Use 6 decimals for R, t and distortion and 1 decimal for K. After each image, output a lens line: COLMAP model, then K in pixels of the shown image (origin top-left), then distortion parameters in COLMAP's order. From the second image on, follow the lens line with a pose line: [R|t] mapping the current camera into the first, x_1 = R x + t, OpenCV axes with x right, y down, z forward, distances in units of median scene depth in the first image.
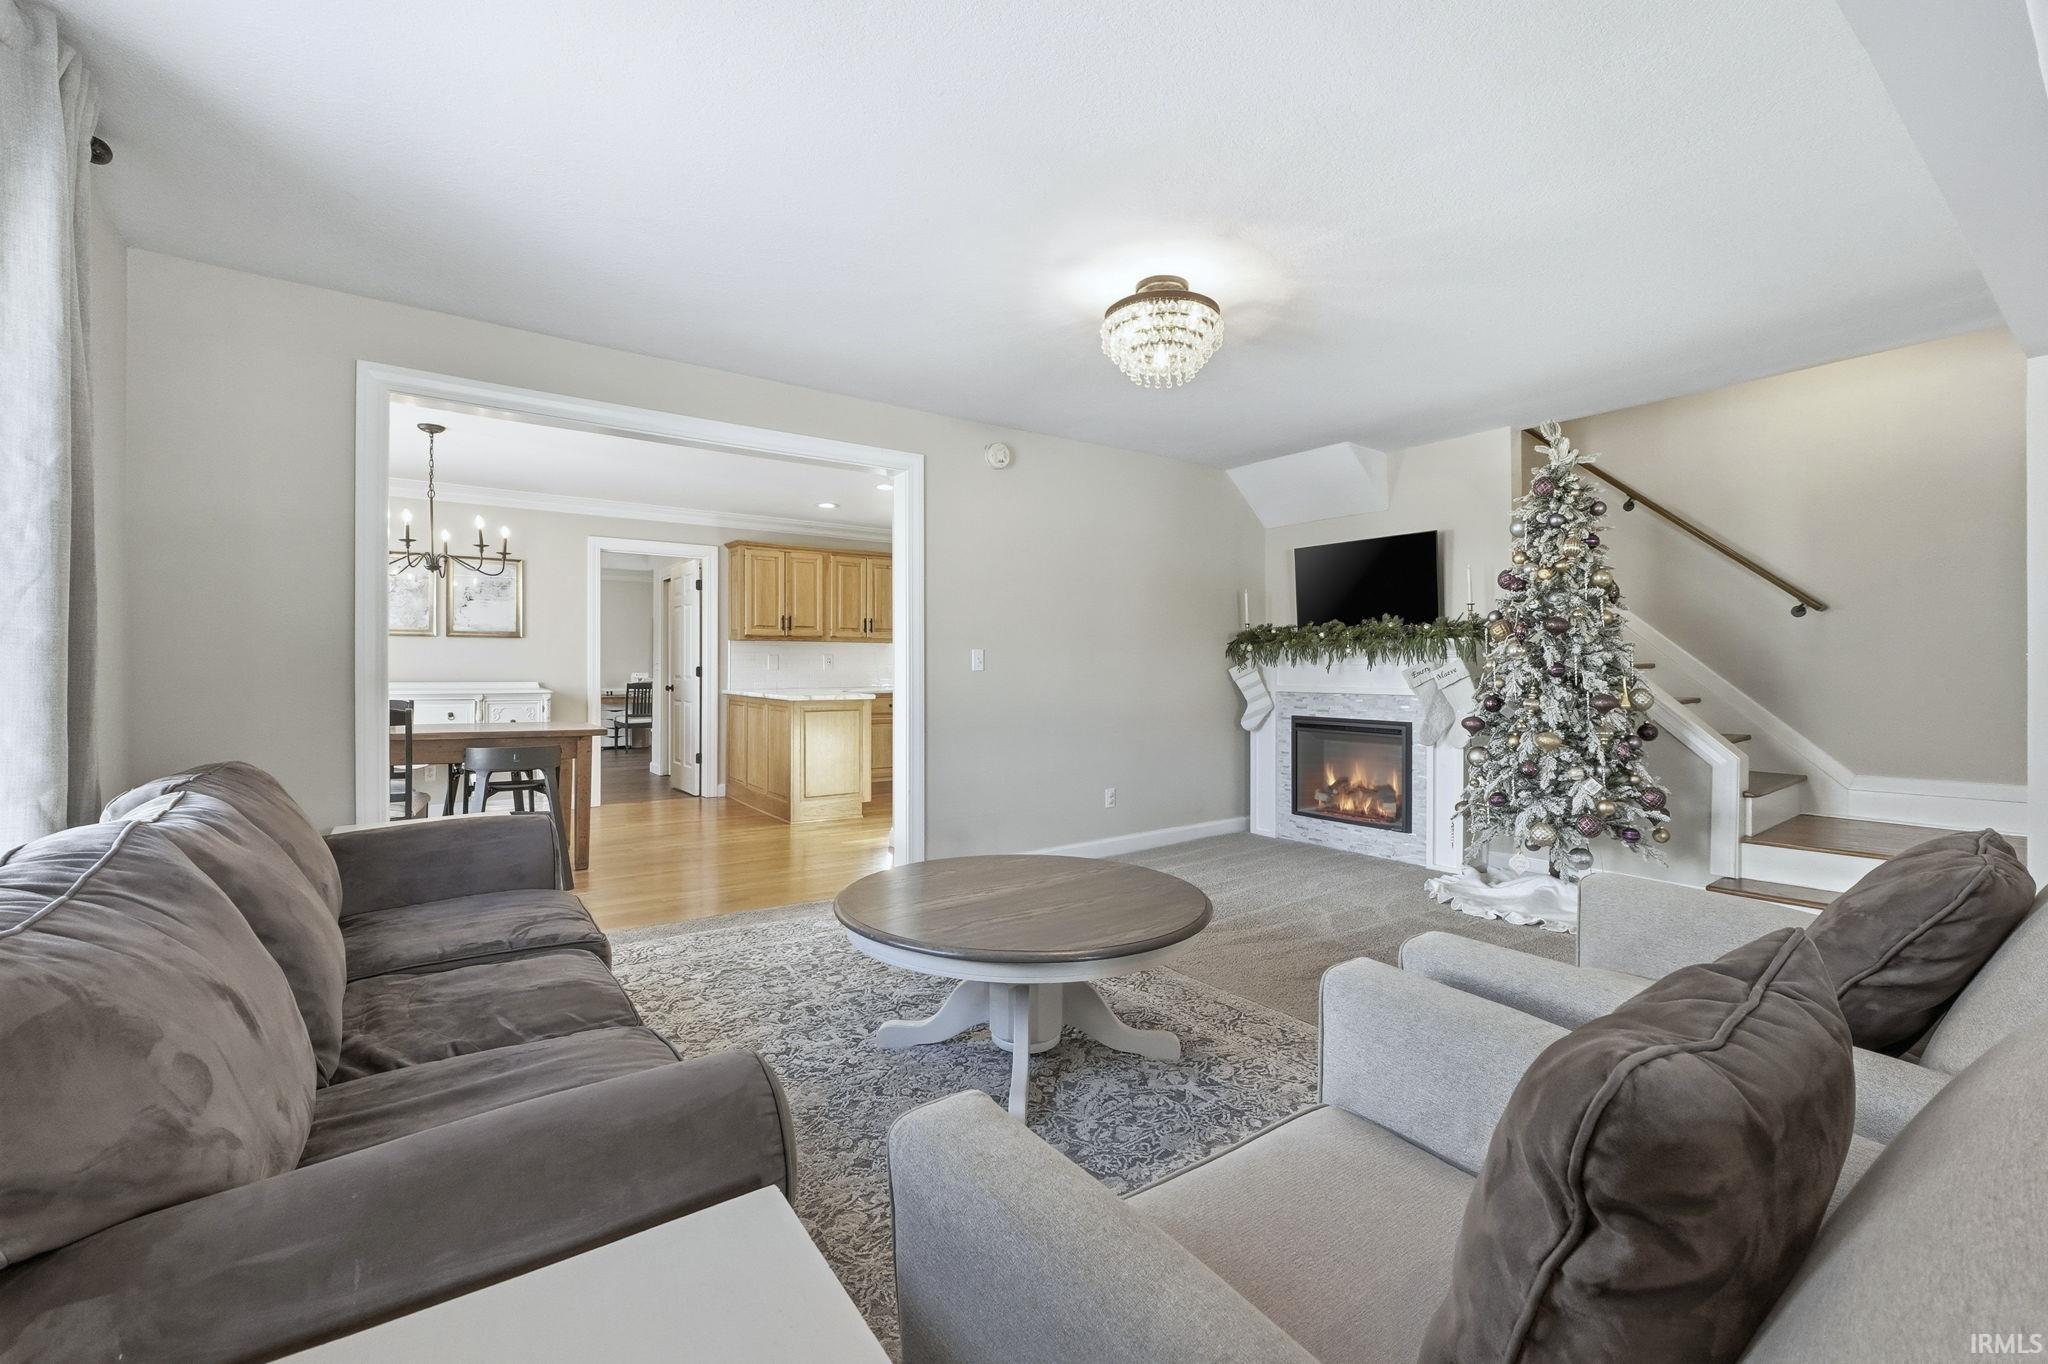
lens RADIAL K [[849.6, 0, 1023.6], [0, 849.6, 673.2], [0, 0, 1]] dist [-0.010987, 0.000527]
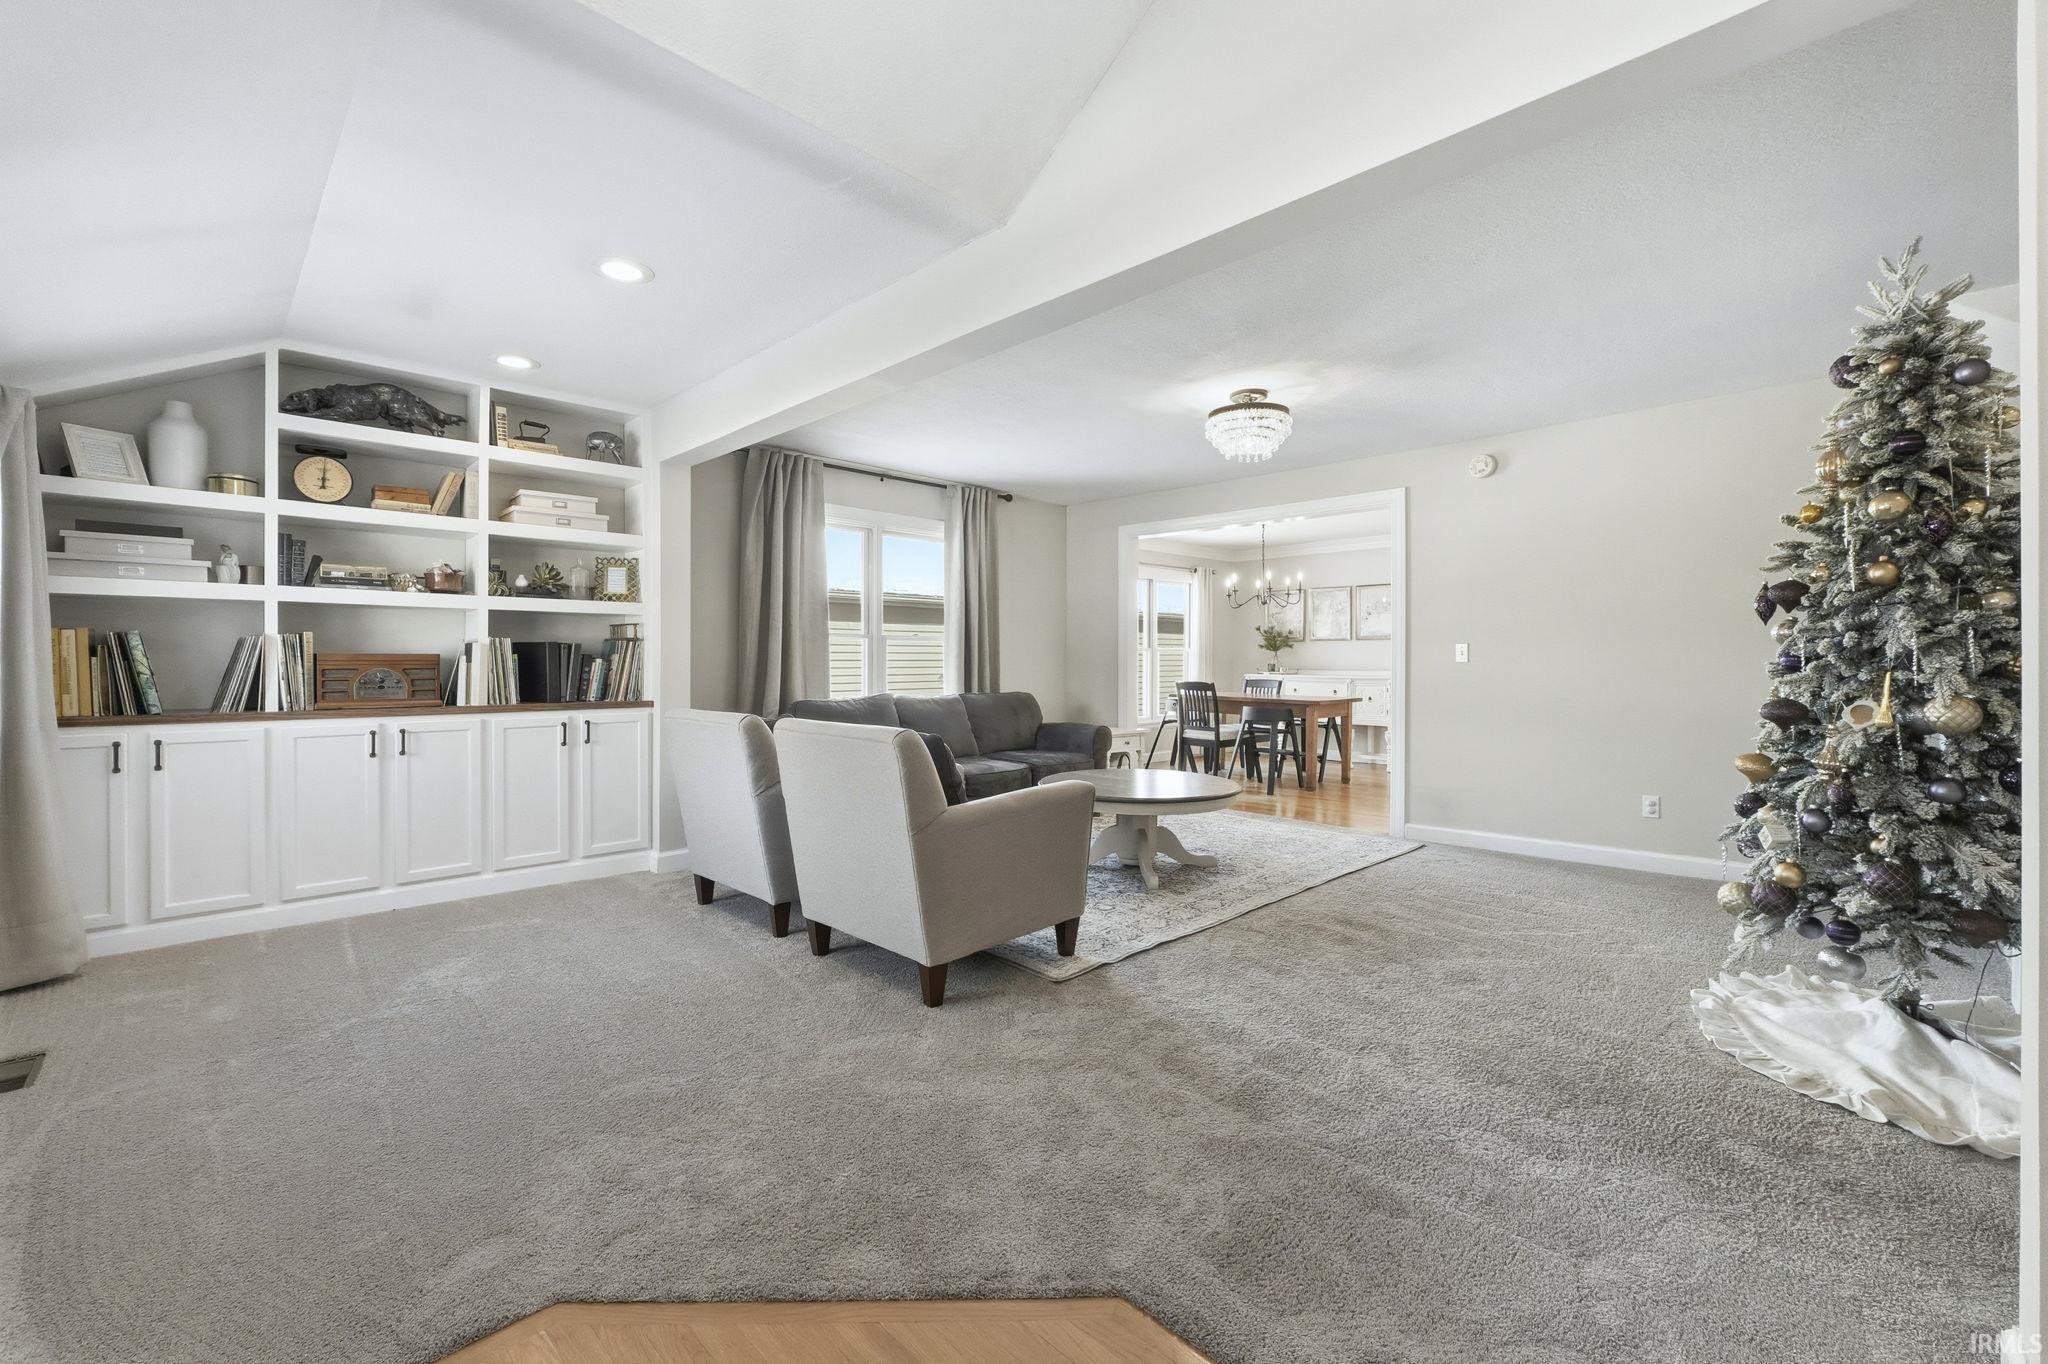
lens RADIAL K [[881.1, 0, 1020.1], [0, 881.1, 664.1], [0, 0, 1]] dist [-0.012009, 0.000848]
pose [[0.151138, -0.002306, -0.988510, 1.558126], [0.000171, 0.999997, -0.002307, 0.004963], [0.988513, 0.000180, 0.151138, 0.391387]]
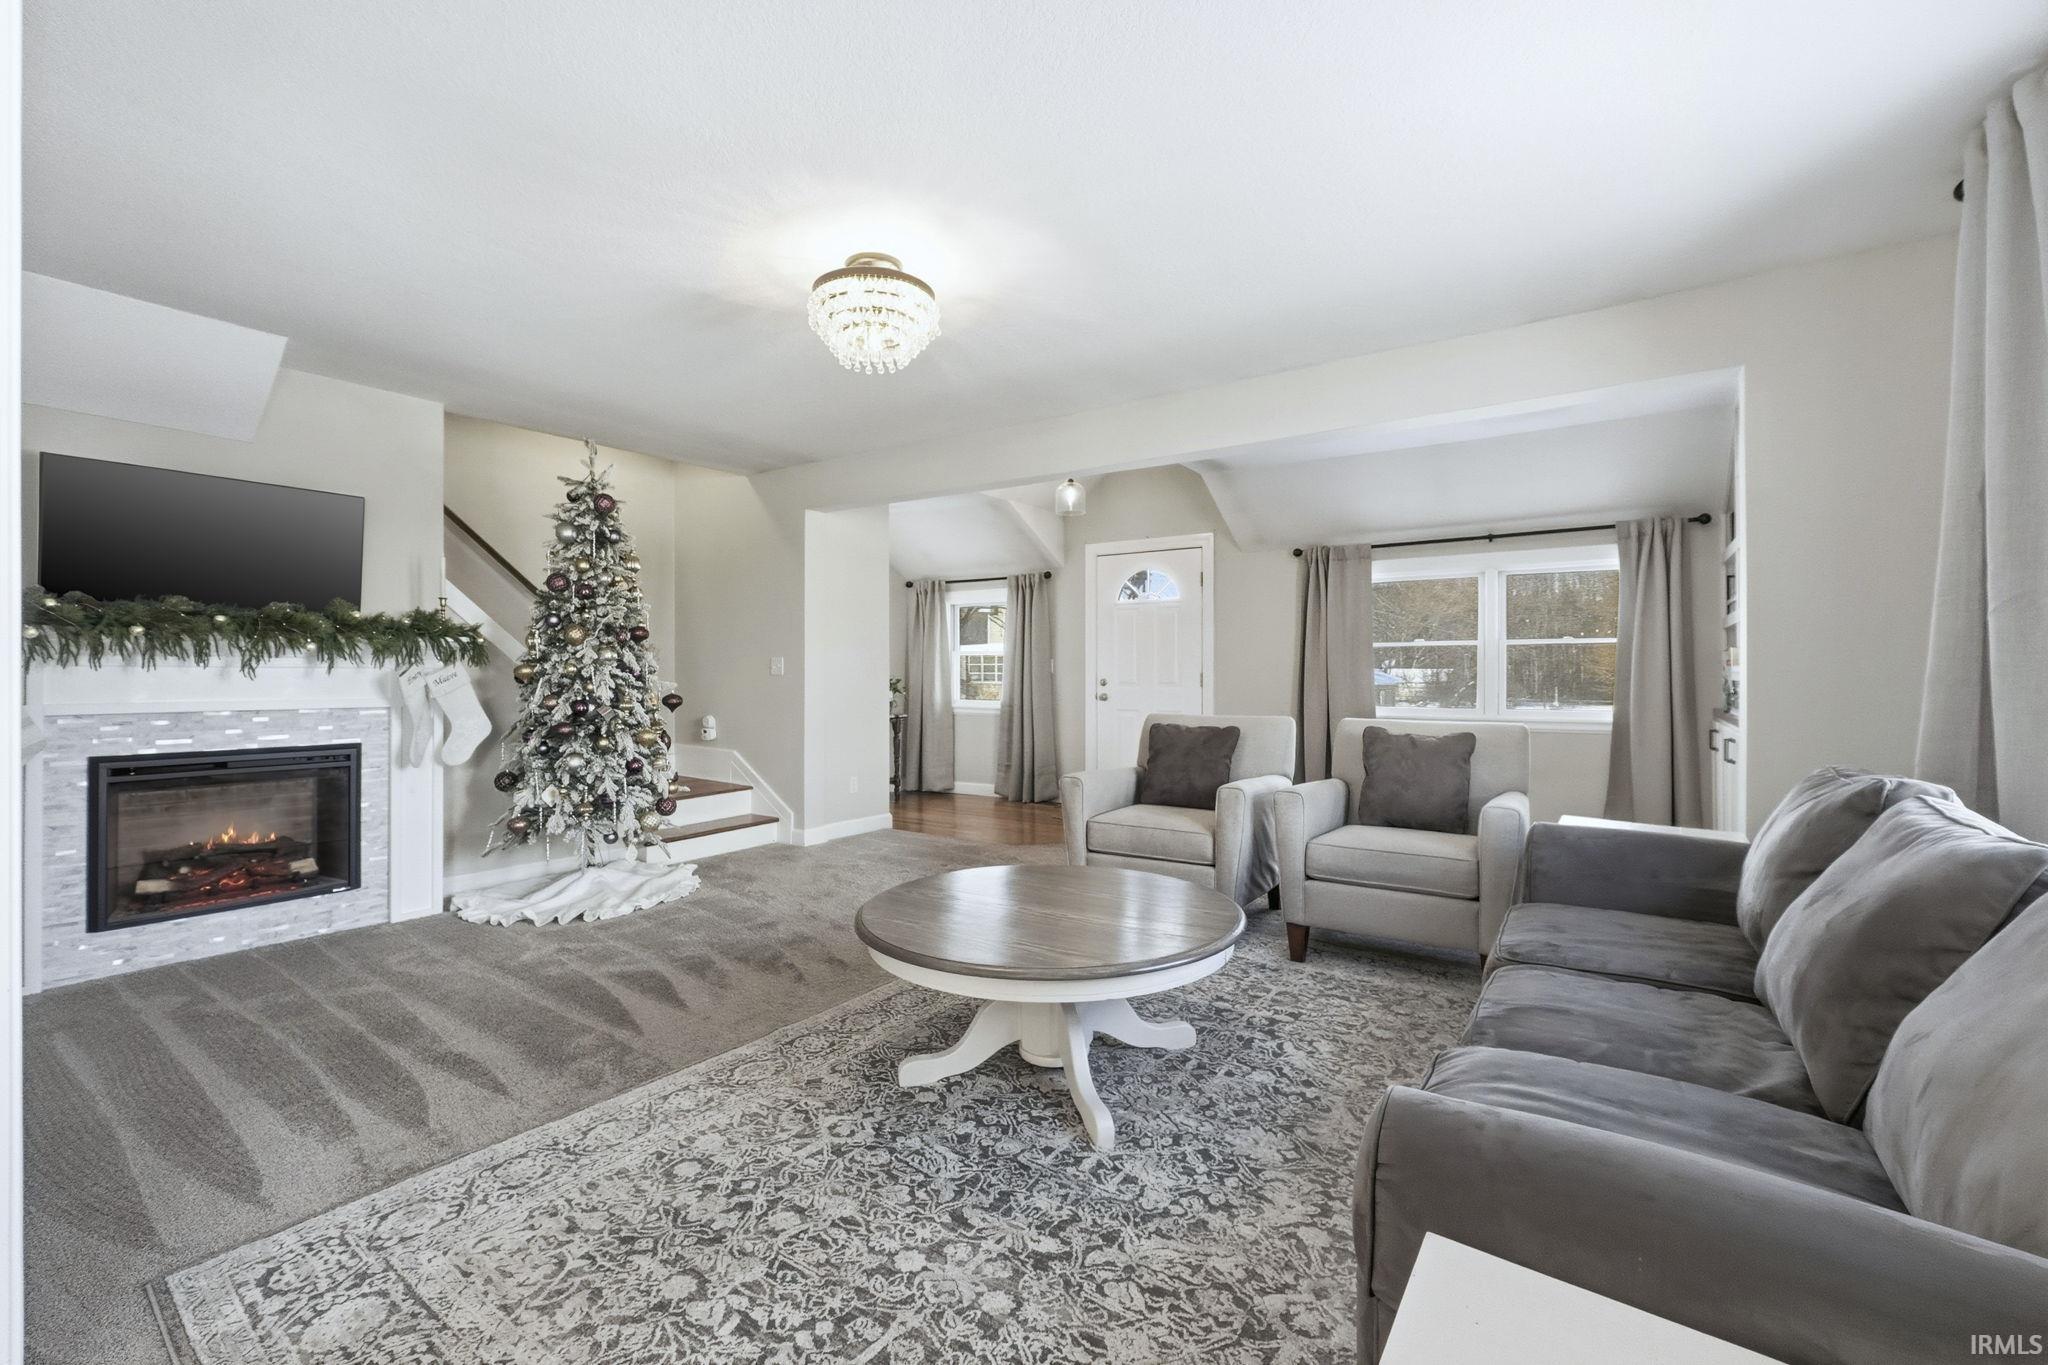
lens RADIAL K [[849.6, 0, 1023.6], [0, 849.6, 673.7], [0, 0, 1]] dist [-0.010987, 0.000527]
pose [[-0.328973, -0.001661, 0.944338, -0.770368], [0.003913, 0.999987, 0.003122, -0.008257], [-0.944331, 0.004722, -0.328962, 1.144879]]
